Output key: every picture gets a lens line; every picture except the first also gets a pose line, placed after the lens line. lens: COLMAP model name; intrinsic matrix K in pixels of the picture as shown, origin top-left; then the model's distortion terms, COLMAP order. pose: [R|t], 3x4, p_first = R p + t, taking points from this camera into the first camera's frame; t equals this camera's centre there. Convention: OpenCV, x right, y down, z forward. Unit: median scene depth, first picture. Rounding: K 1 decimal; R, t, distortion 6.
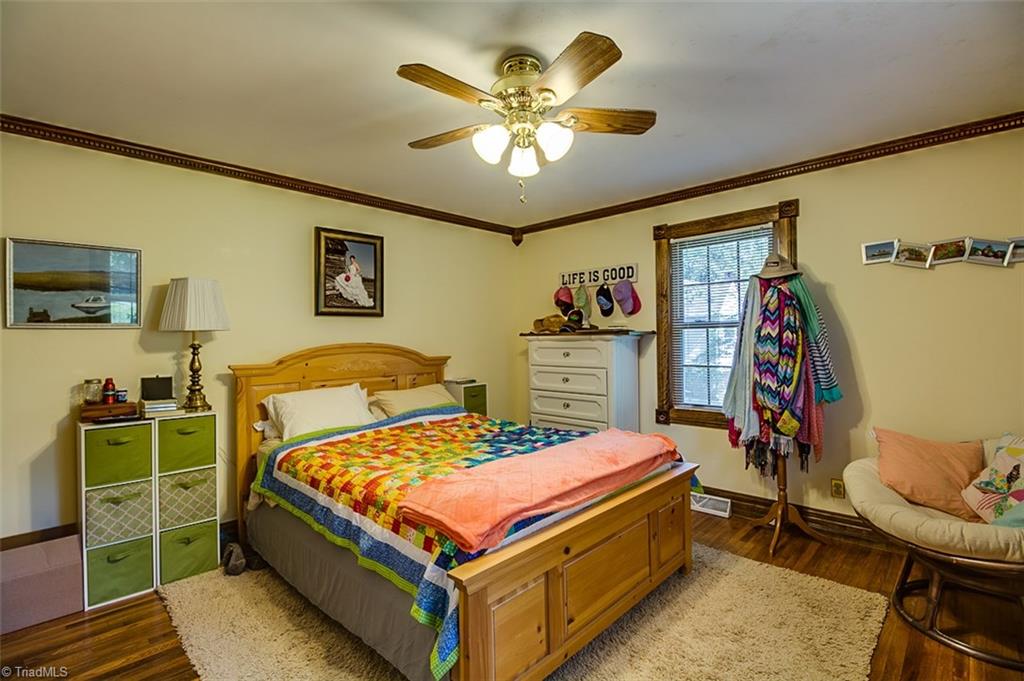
lens RADIAL K [[489.5, 0, 503.2], [0, 489.5, 335.0], [0, 0, 1]] dist [-0.006157, -0.005264]
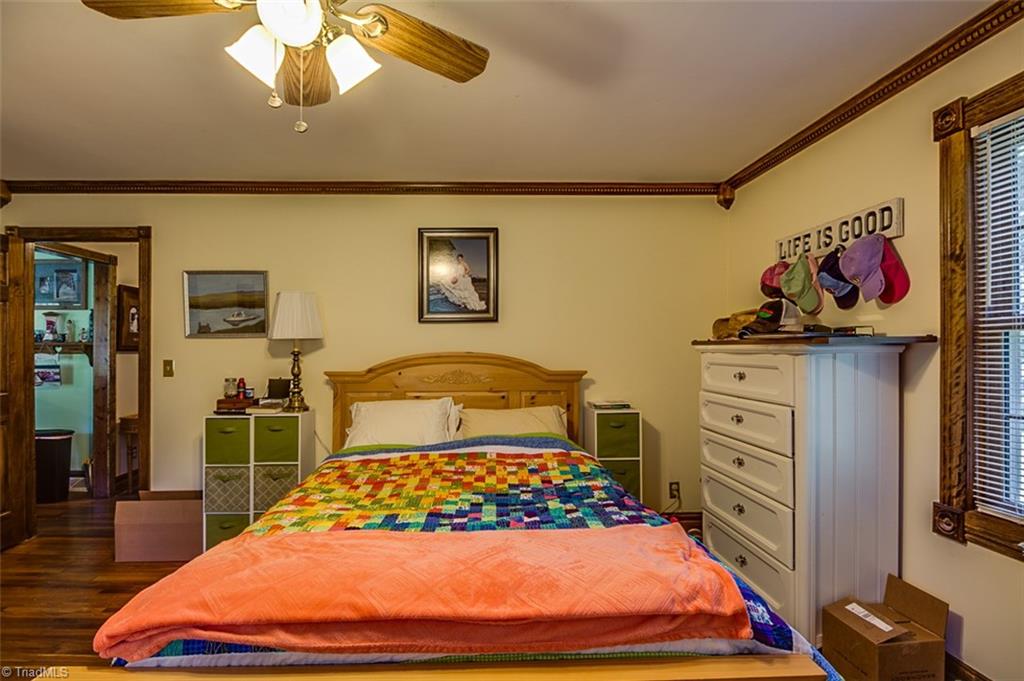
lens RADIAL K [[489.5, 0, 511.4], [0, 489.5, 347.1], [0, 0, 1]] dist [-0.006157, -0.005264]
pose [[0.710542, 0.008086, -0.703608, 0.373908], [-0.000007, 0.999934, 0.011484, -0.002576], [0.703655, -0.008155, 0.710495, 0.413608]]
